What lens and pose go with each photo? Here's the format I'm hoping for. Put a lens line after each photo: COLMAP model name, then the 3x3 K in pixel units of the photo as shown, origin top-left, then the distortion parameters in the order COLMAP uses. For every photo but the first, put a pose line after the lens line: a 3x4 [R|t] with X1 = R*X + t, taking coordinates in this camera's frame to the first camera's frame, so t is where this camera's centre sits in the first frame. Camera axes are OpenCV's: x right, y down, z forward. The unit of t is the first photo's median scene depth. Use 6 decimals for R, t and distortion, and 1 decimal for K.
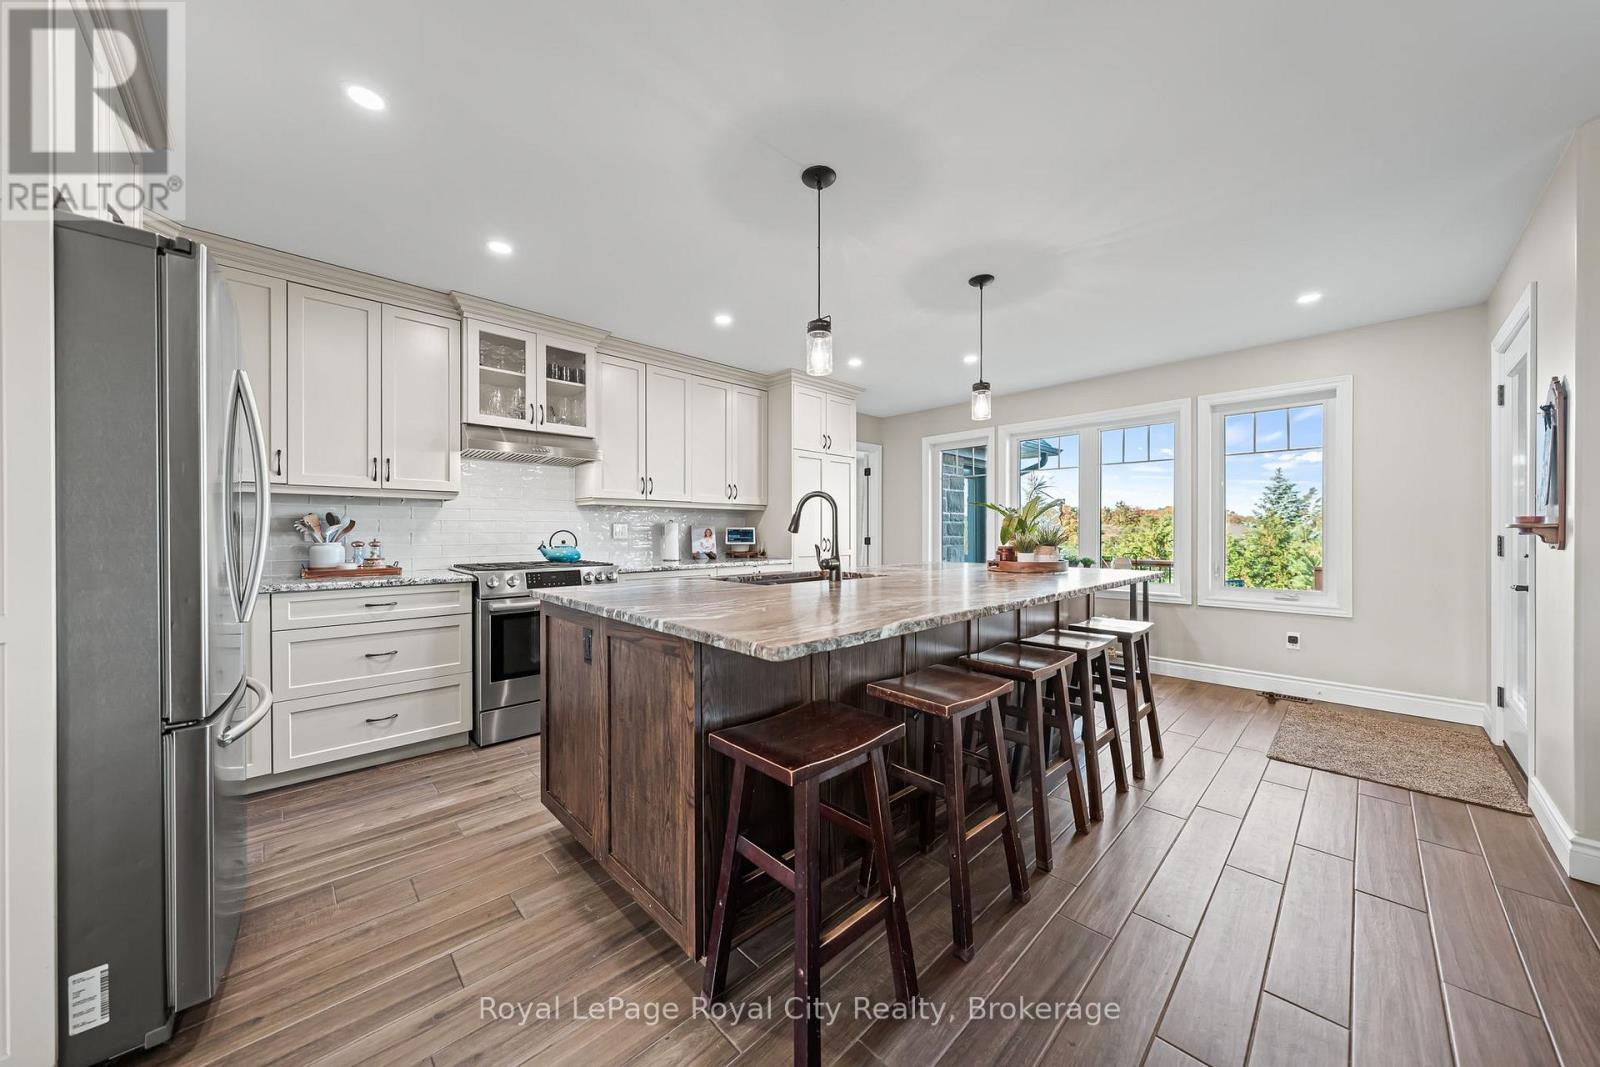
lens RADIAL K [[546.4, 0, 794.0], [0, 546.4, 535.3], [0, 0, 1]] dist [0.005074, 0.000167]
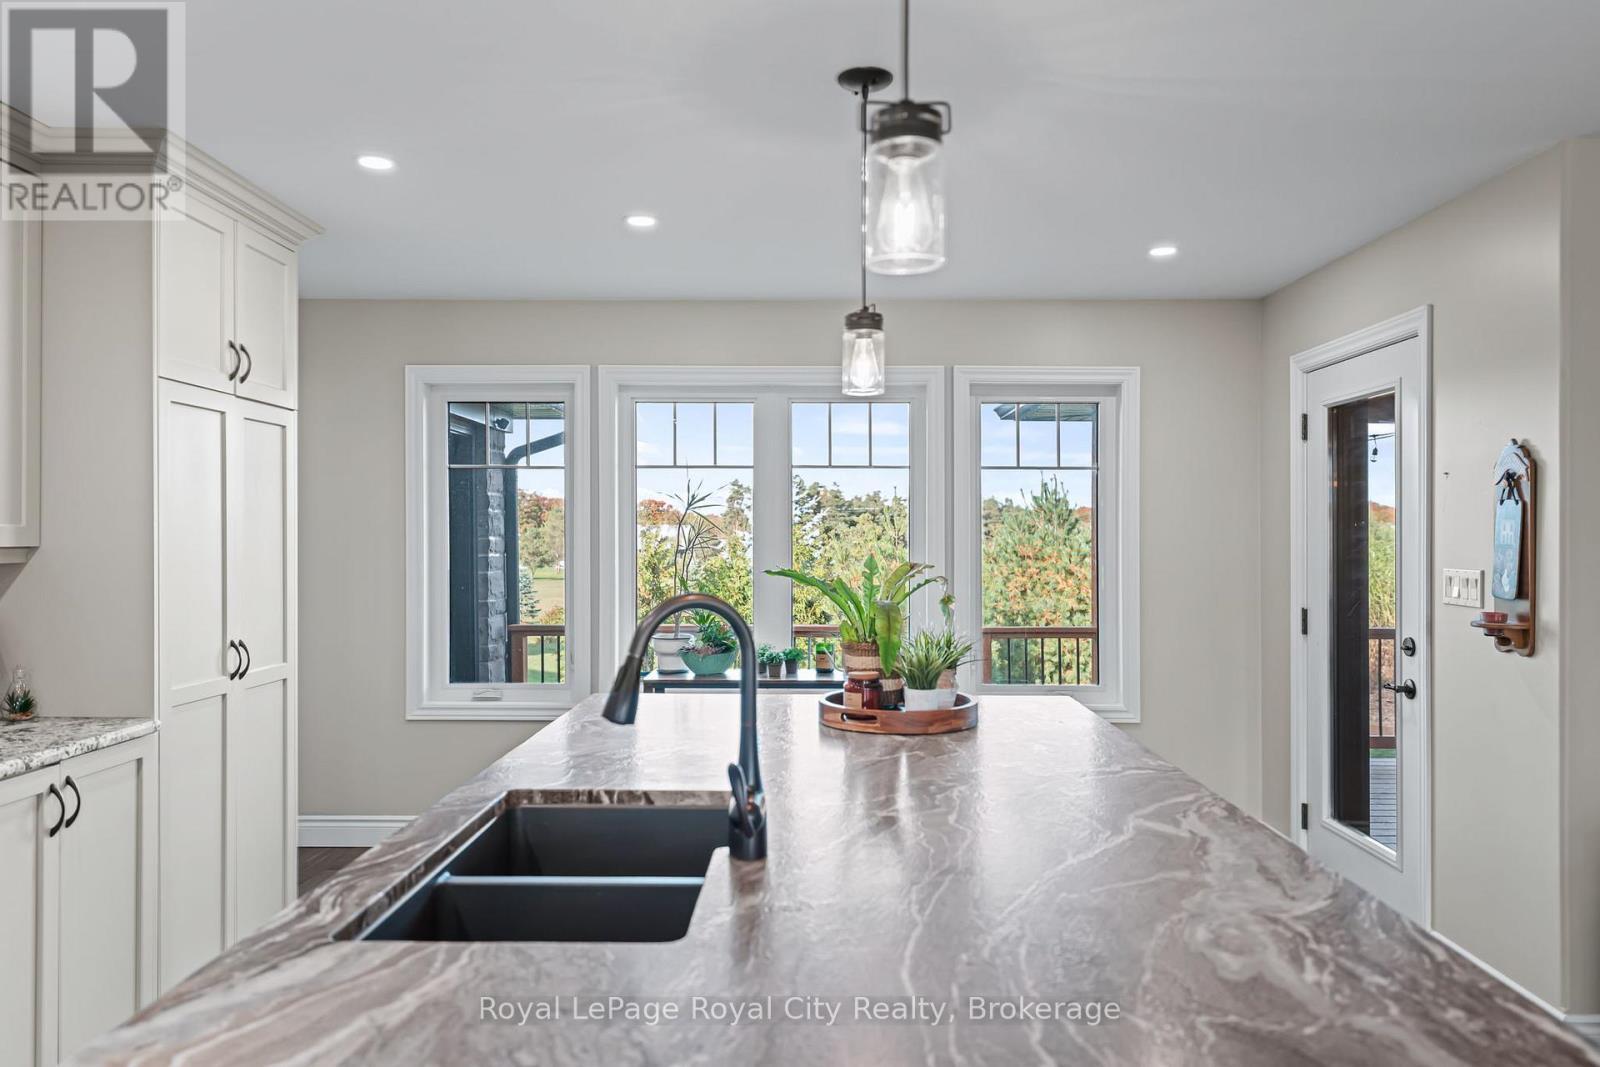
lens RADIAL K [[1108.9, 0, 800.6], [0, 1108.9, 540.3], [0, 0, 1]] dist [0.003357, 0.003707]
pose [[0.696178, -0.001420, 0.717867, -0.282412], [0.001452, 0.999999, 0.000571, -0.082097], [-0.717867, 0.000645, 0.696180, 0.357632]]
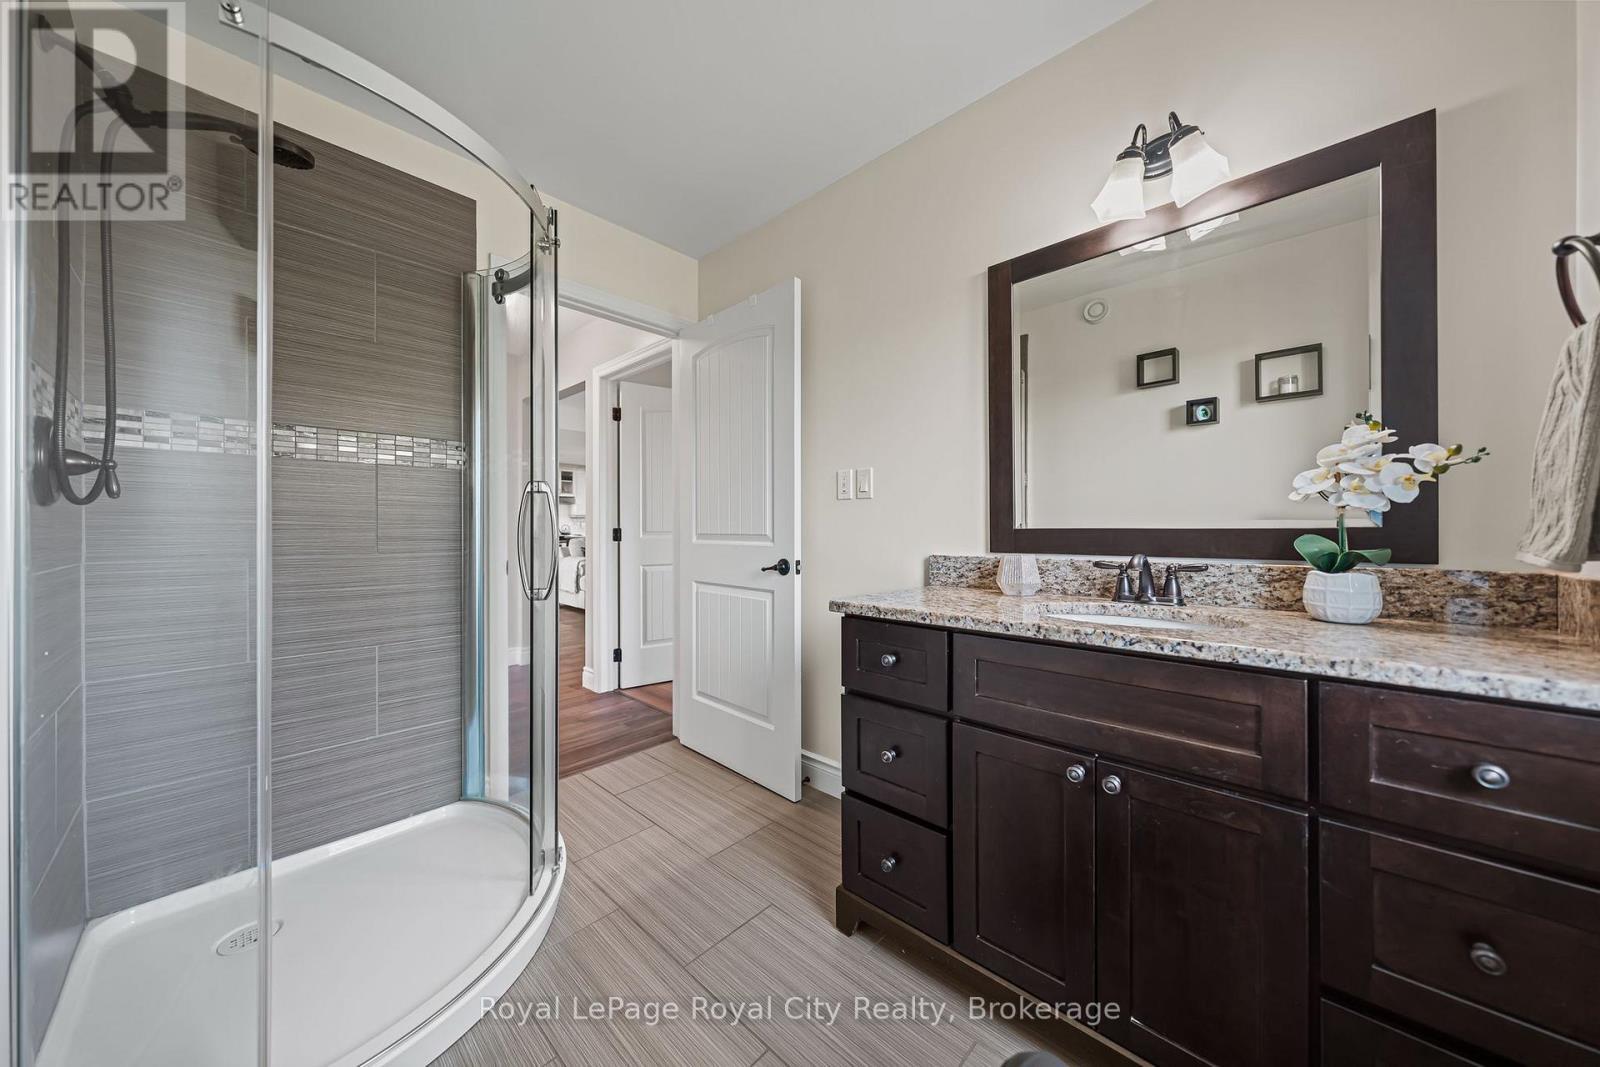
lens RADIAL K [[539.8, 0, 810.9], [0, 539.8, 527.0], [0, 0, 1]] dist [-0.003061, -0.000038]
pose [[0.997728, 0.000058, 0.067370, 0.824029], [0.000370, 0.999980, -0.006347, 0.014667], [-0.067369, 0.006358, 0.997708, -2.316814]]
